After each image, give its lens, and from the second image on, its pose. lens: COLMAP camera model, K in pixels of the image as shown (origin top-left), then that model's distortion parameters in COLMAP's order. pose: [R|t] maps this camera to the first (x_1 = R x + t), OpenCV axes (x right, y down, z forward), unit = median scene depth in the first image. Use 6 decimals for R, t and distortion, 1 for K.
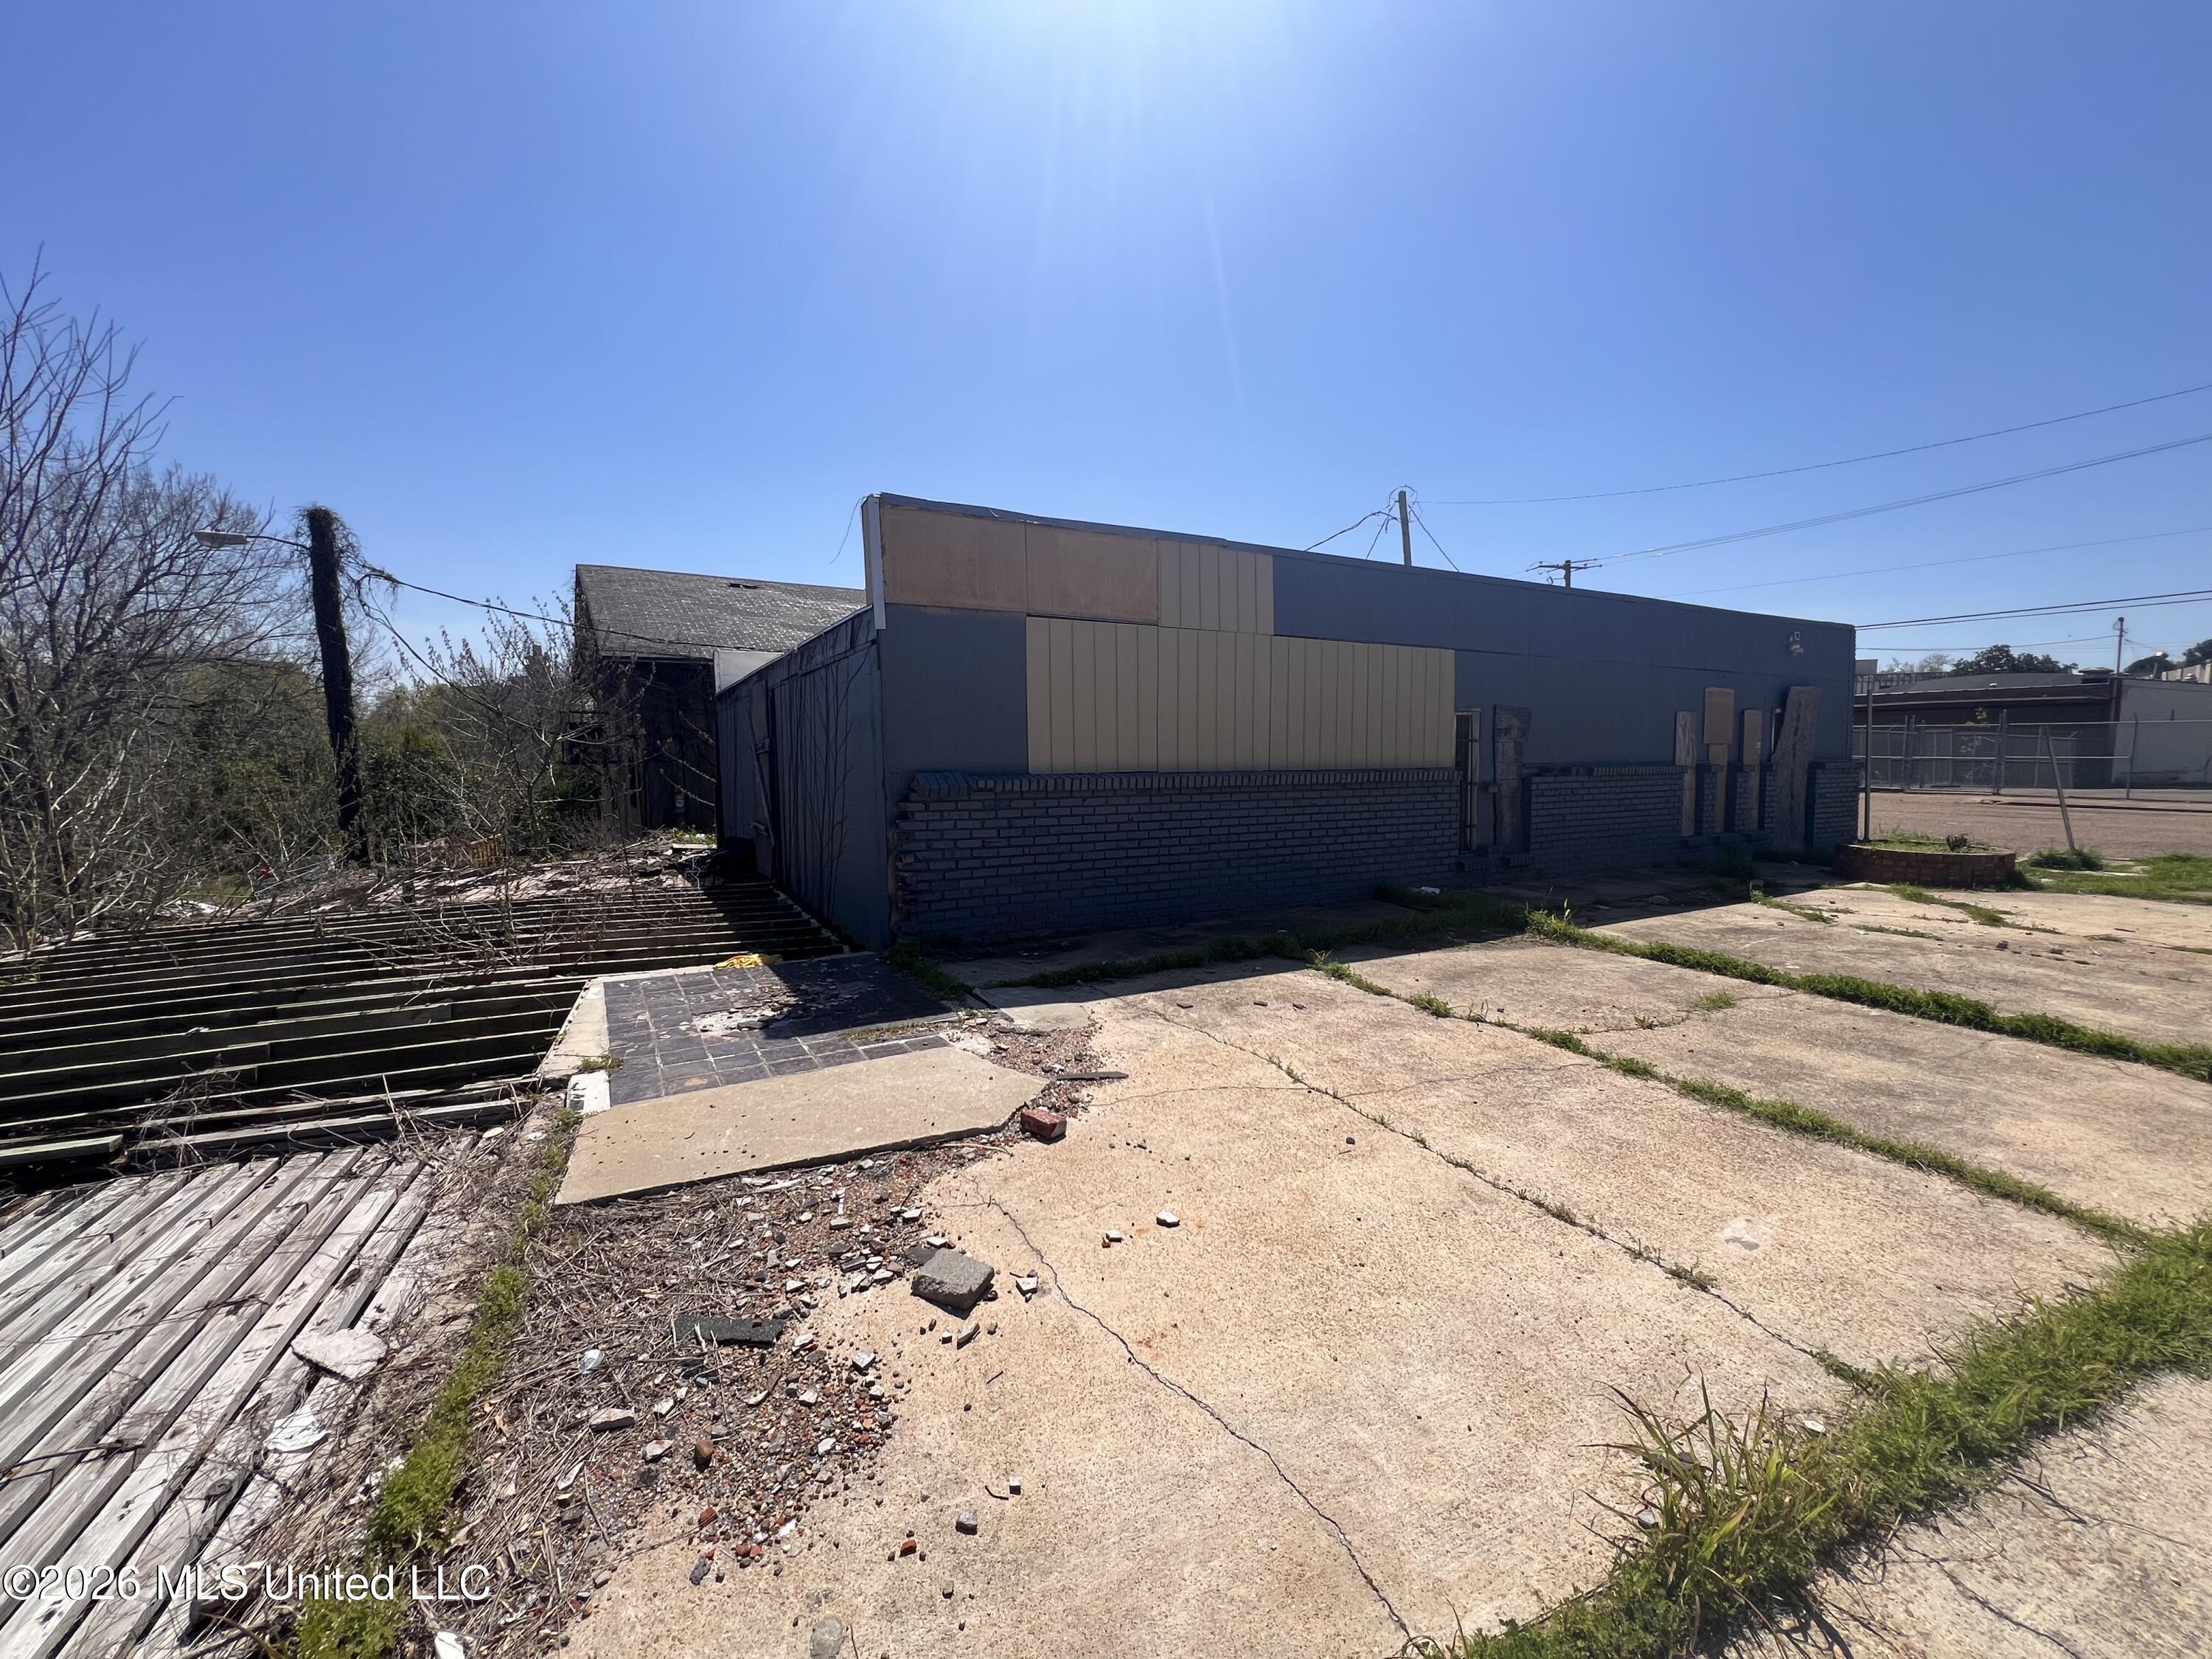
lens RADIAL K [[890.8, 0, 1100.9], [0, 890.8, 822.5], [0, 0, 1]] dist [-0.003109, 0.001152]
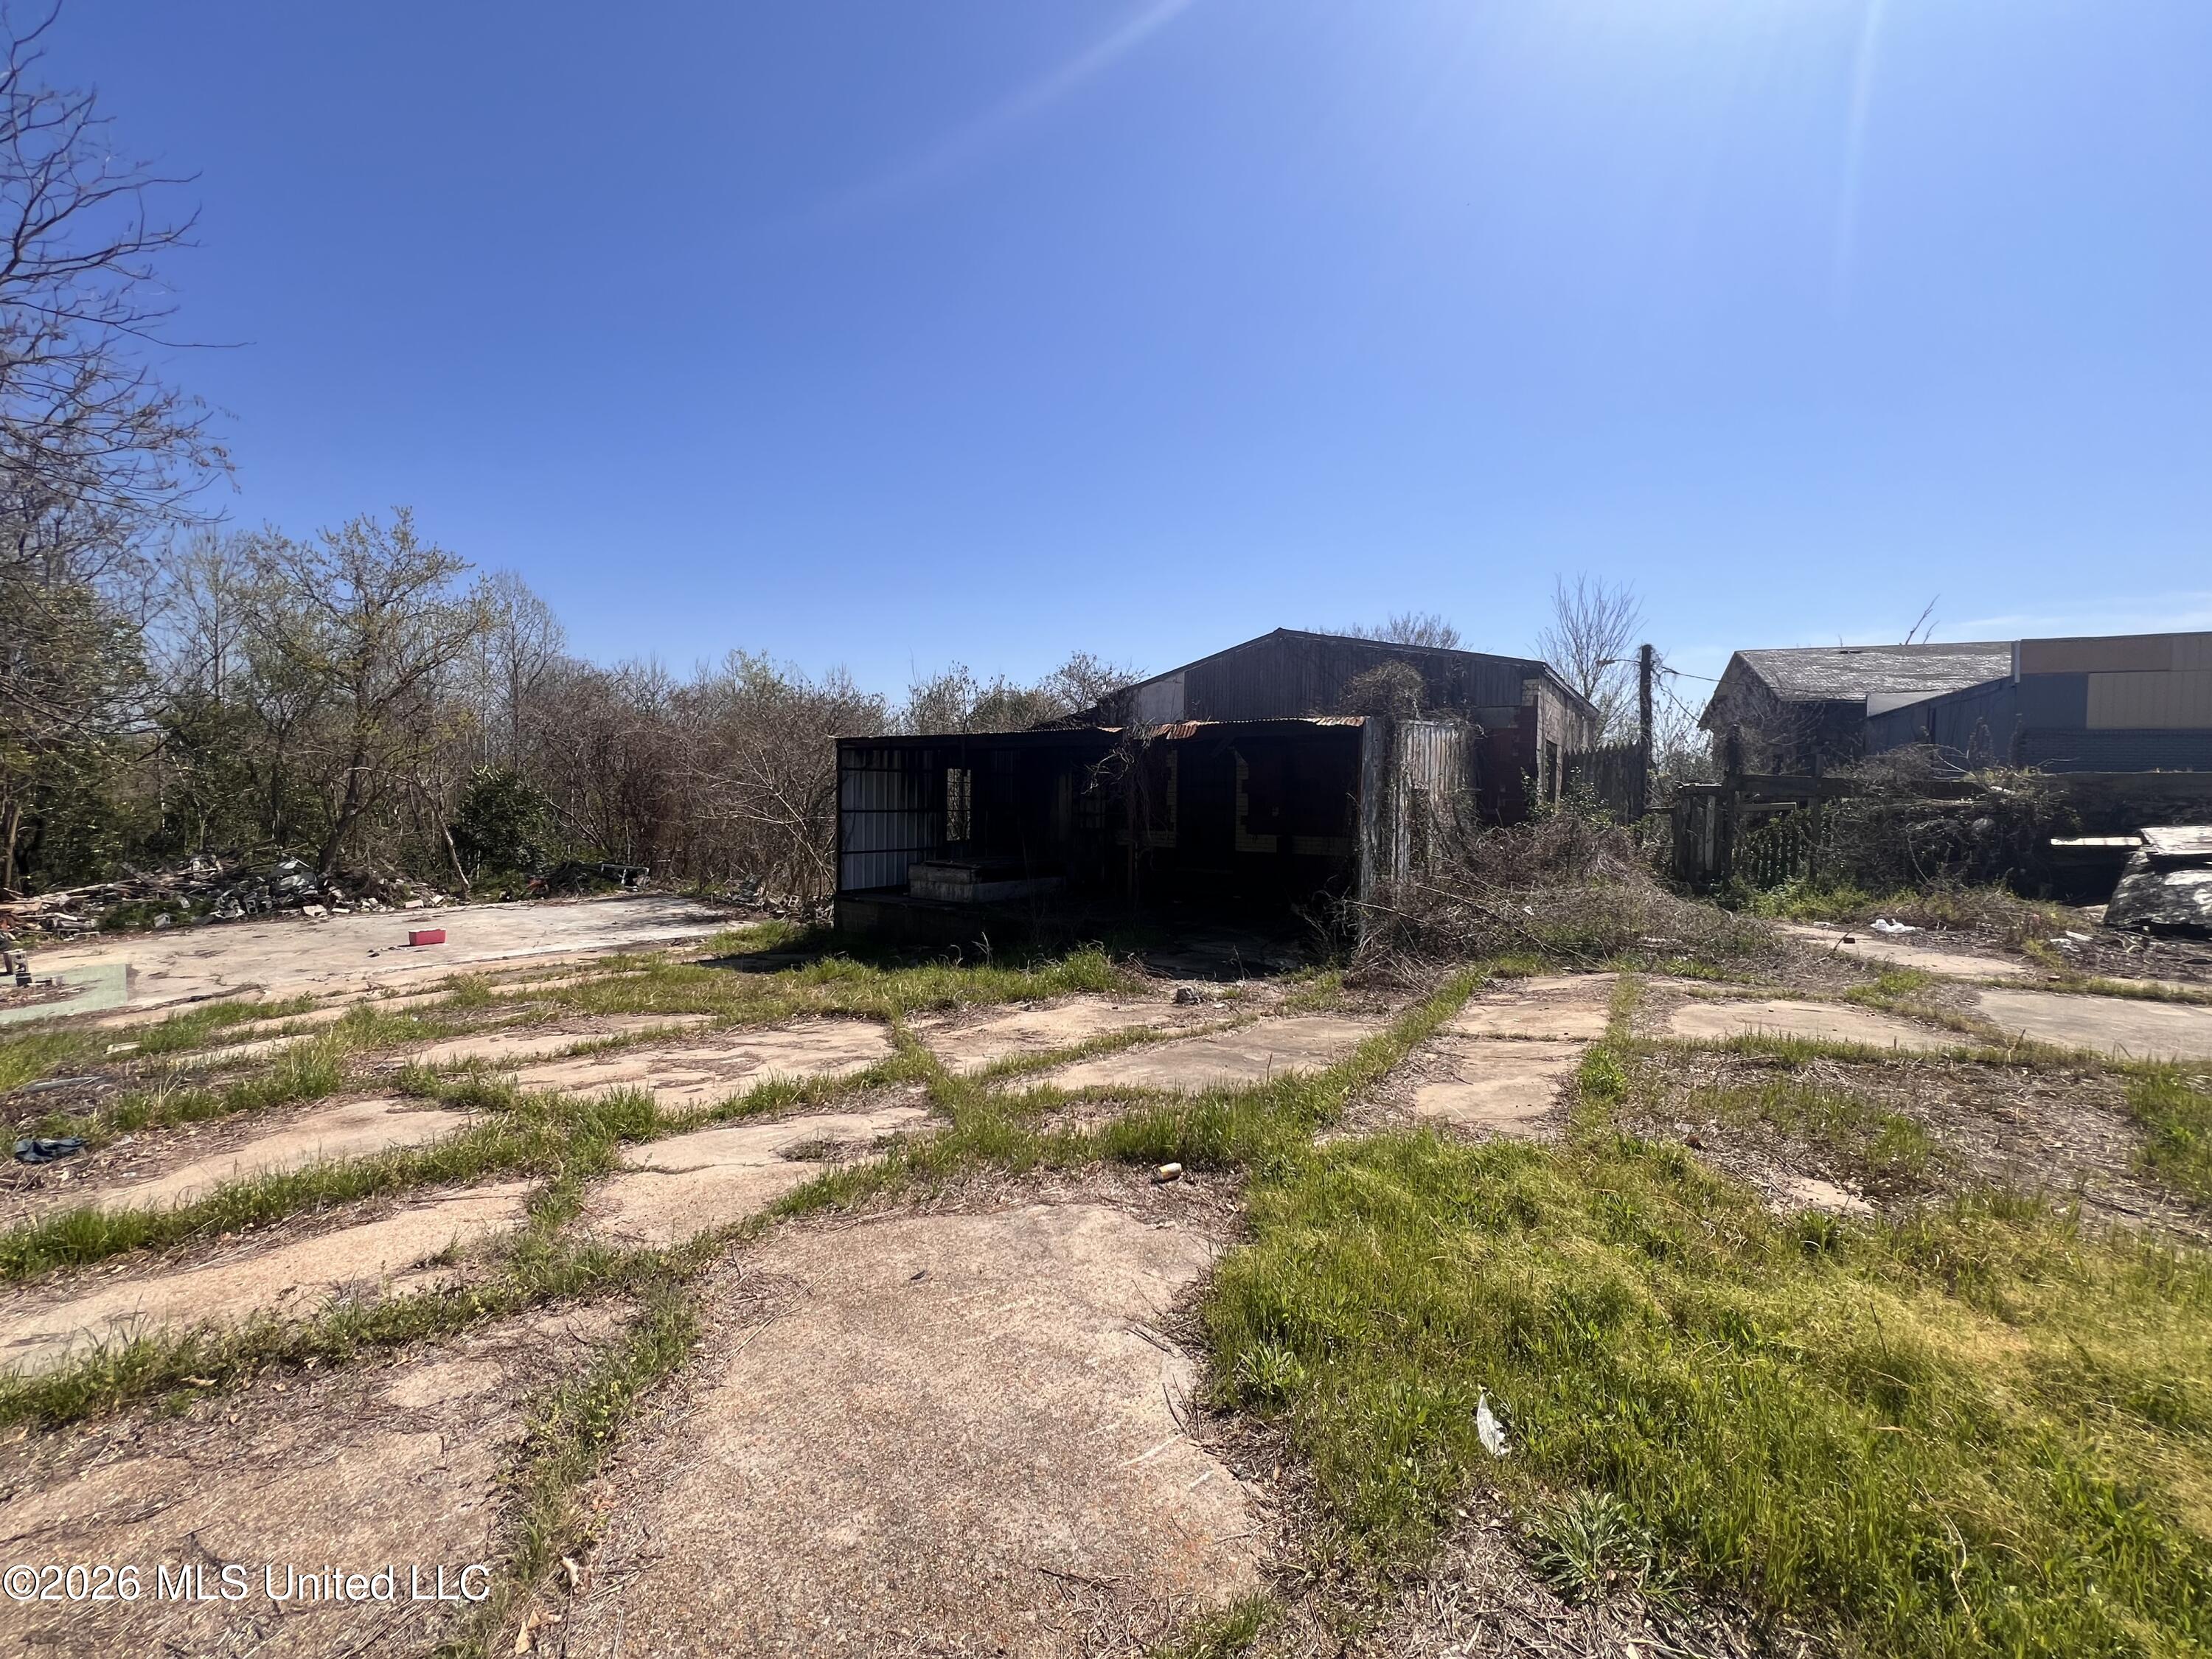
lens RADIAL K [[890.8, 0, 1099.6], [0, 890.8, 824.6], [0, 0, 1]] dist [-0.003109, 0.001152]
pose [[0.568926, 0.047861, -0.820995, 0.715166], [-0.092666, 0.995678, -0.006170, 0.846053], [0.817151, 0.079589, 0.570902, -4.795439]]
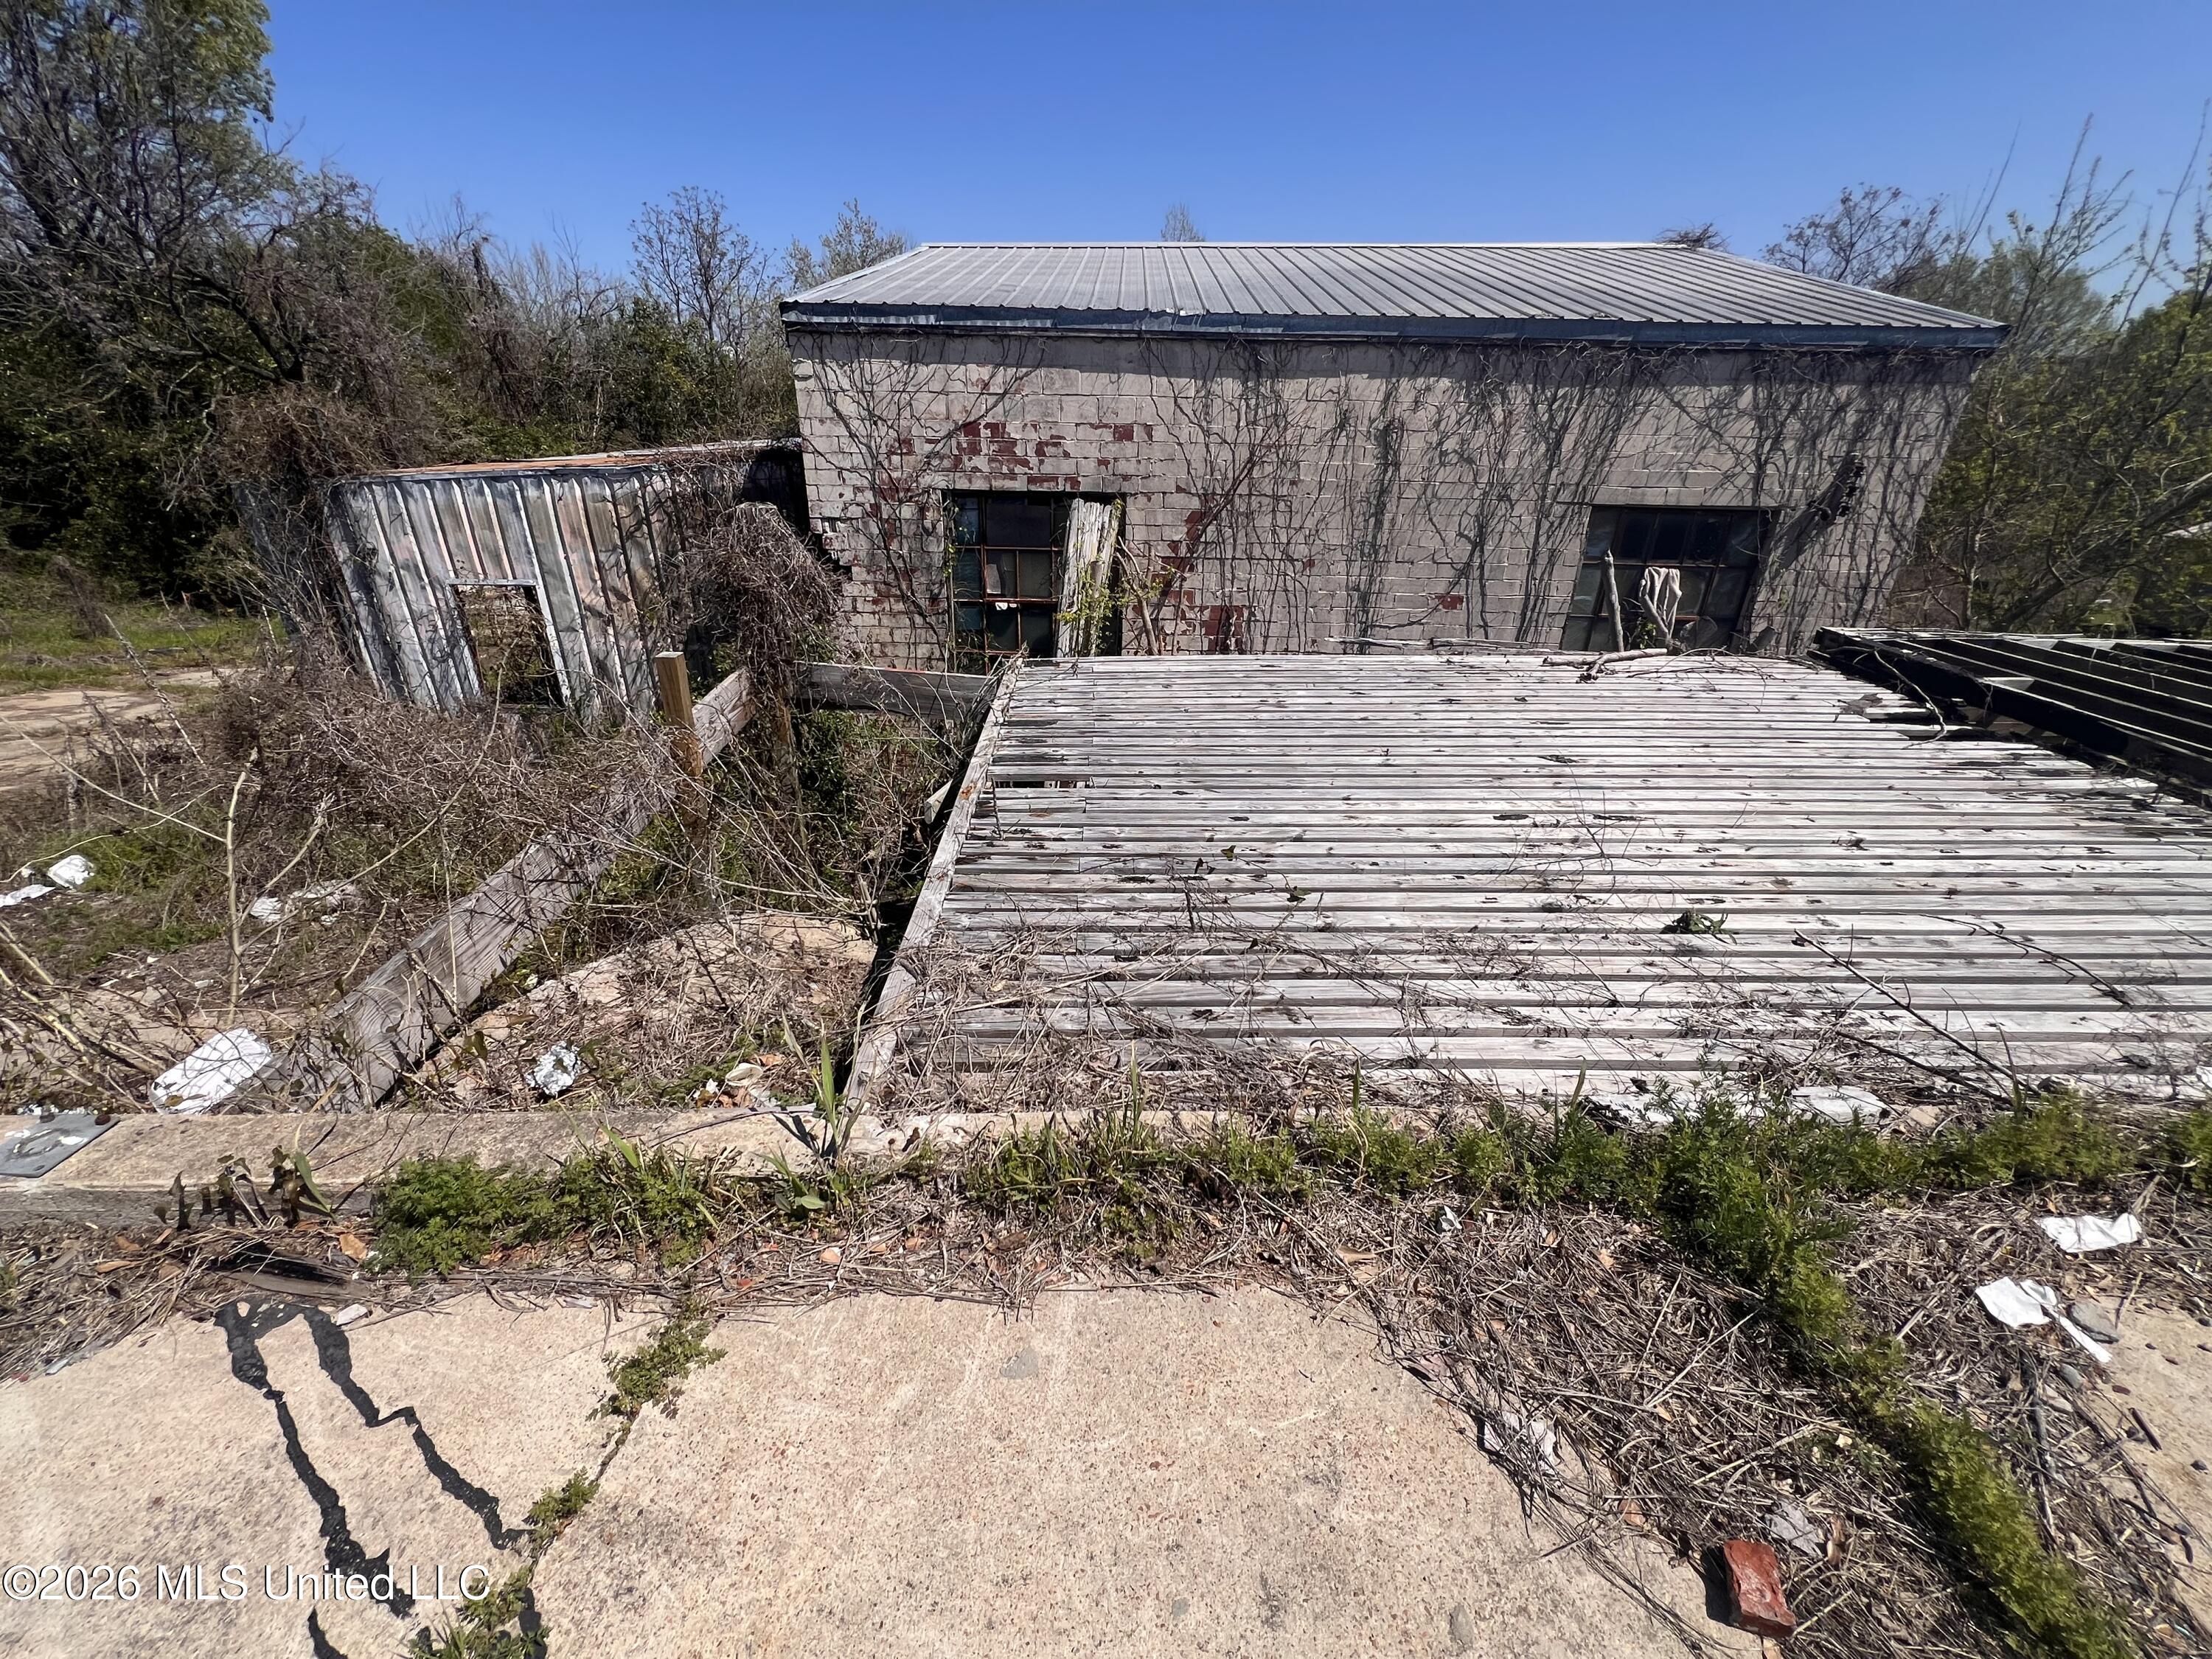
lens RADIAL K [[890.8, 0, 1101.8], [0, 890.8, 825.8], [0, 0, 1]] dist [-0.003109, 0.001152]
pose [[-0.368803, 0.402742, -0.837725, 0.167912], [-0.084621, 0.882966, 0.461746, 0.019396], [0.925647, 0.241183, -0.291561, -0.003159]]
